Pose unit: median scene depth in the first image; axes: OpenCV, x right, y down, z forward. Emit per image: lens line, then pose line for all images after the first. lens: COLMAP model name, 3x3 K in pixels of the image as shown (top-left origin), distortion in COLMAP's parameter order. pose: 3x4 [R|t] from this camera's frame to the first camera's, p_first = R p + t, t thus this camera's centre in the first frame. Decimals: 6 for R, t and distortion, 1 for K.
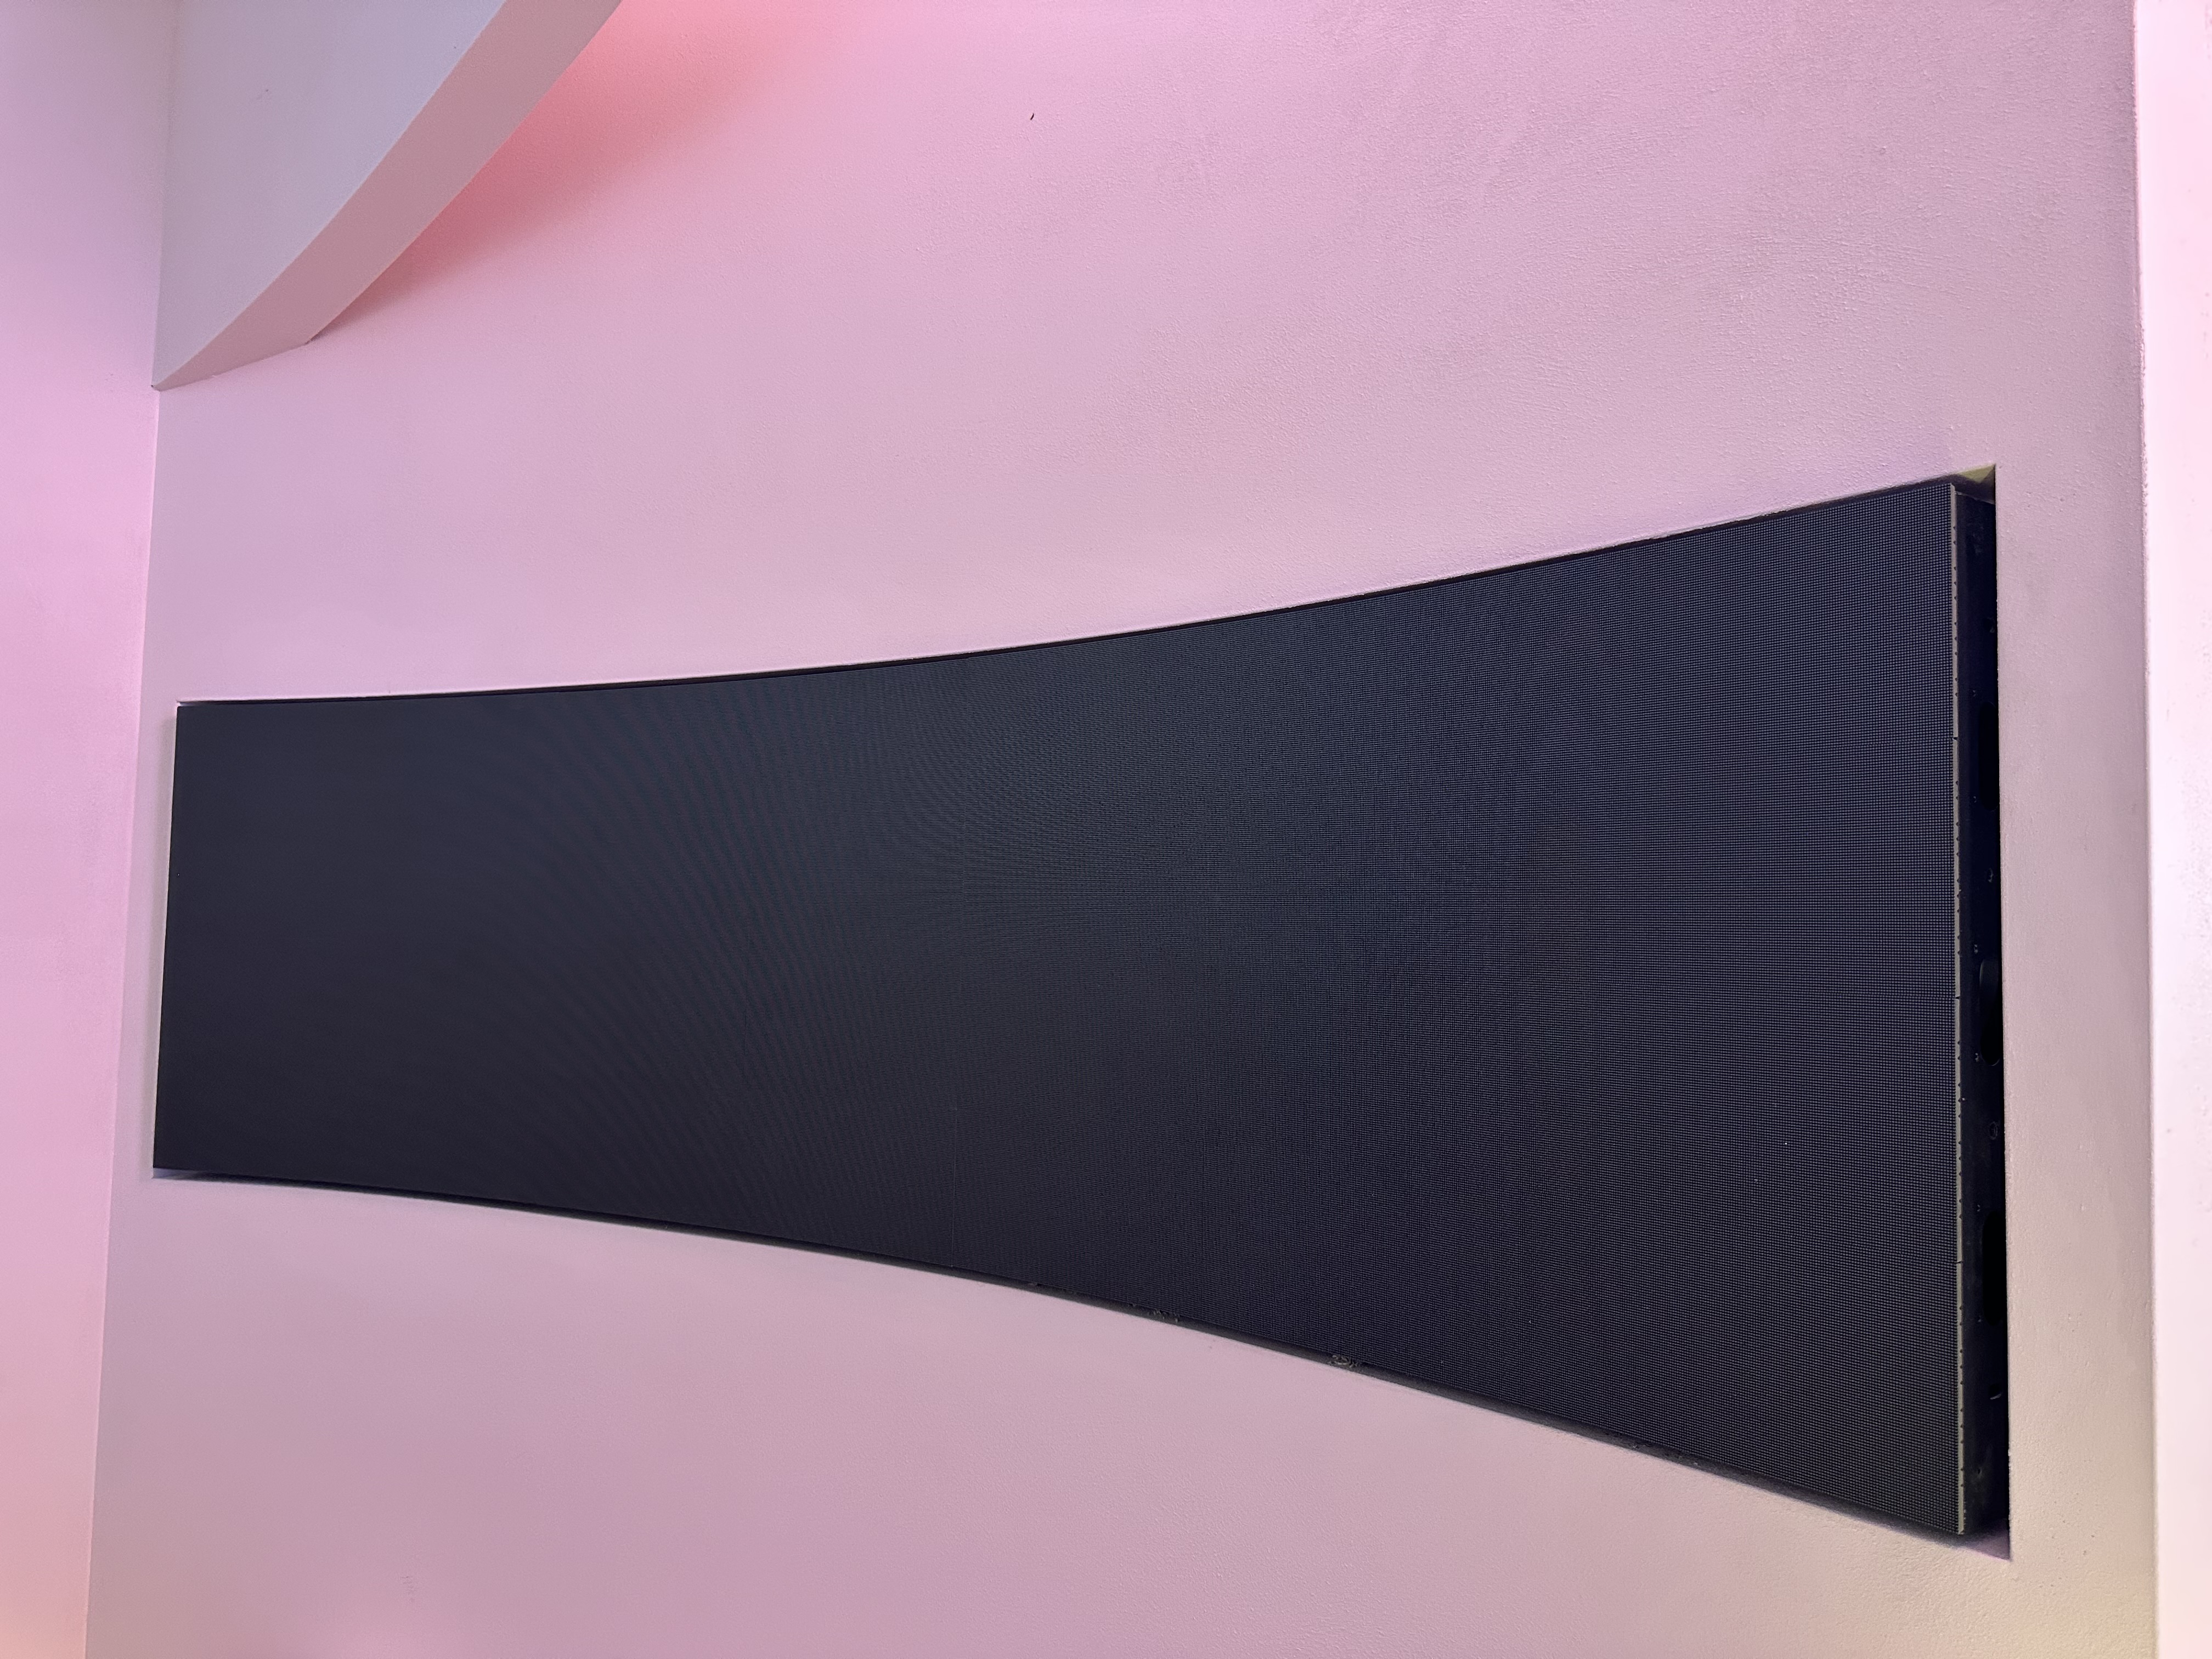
lens RADIAL K [[1829.6, 0, 1106.0], [0, 1829.6, 829.5], [0, 0, 1]] dist [0.009639, 0.002229]
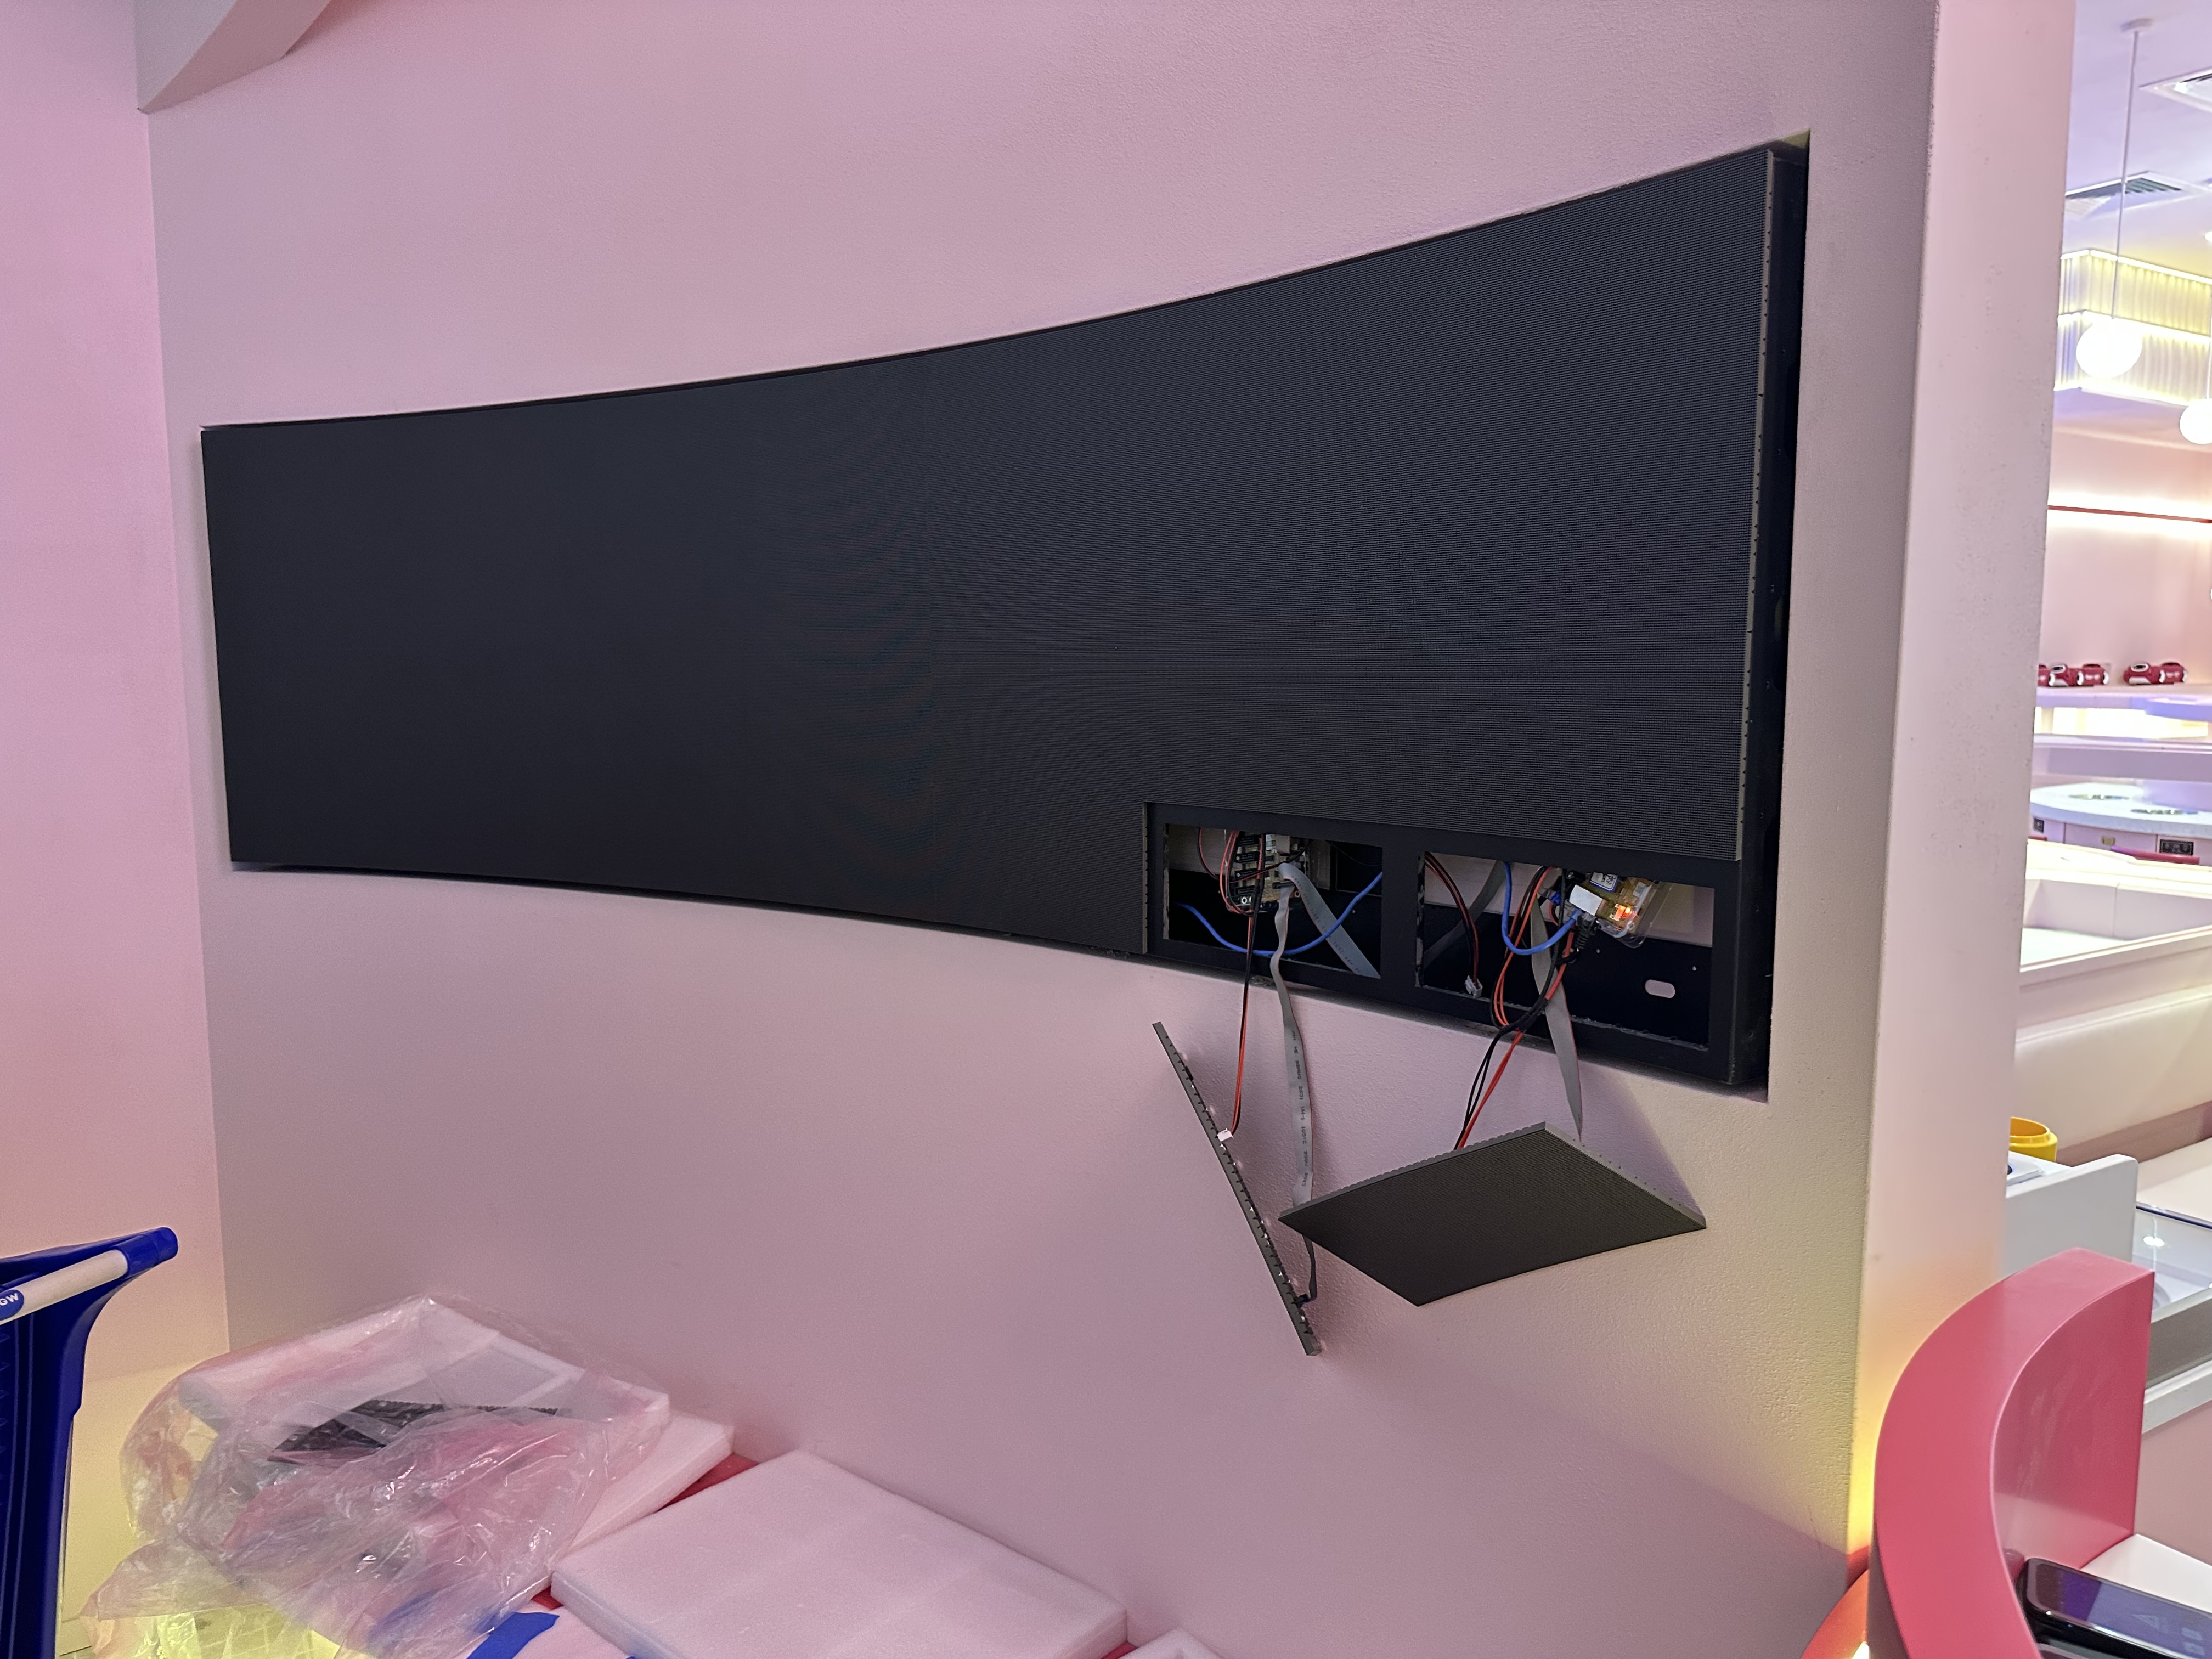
lens RADIAL K [[1829.6, 0, 1106.0], [0, 1829.6, 829.5], [0, 0, 1]] dist [0.009639, 0.002229]
pose [[0.998606, -0.035675, -0.038892, 0.102282], [0.041740, 0.984844, 0.168345, 0.004948], [0.032297, -0.169733, 0.984961, -0.132719]]
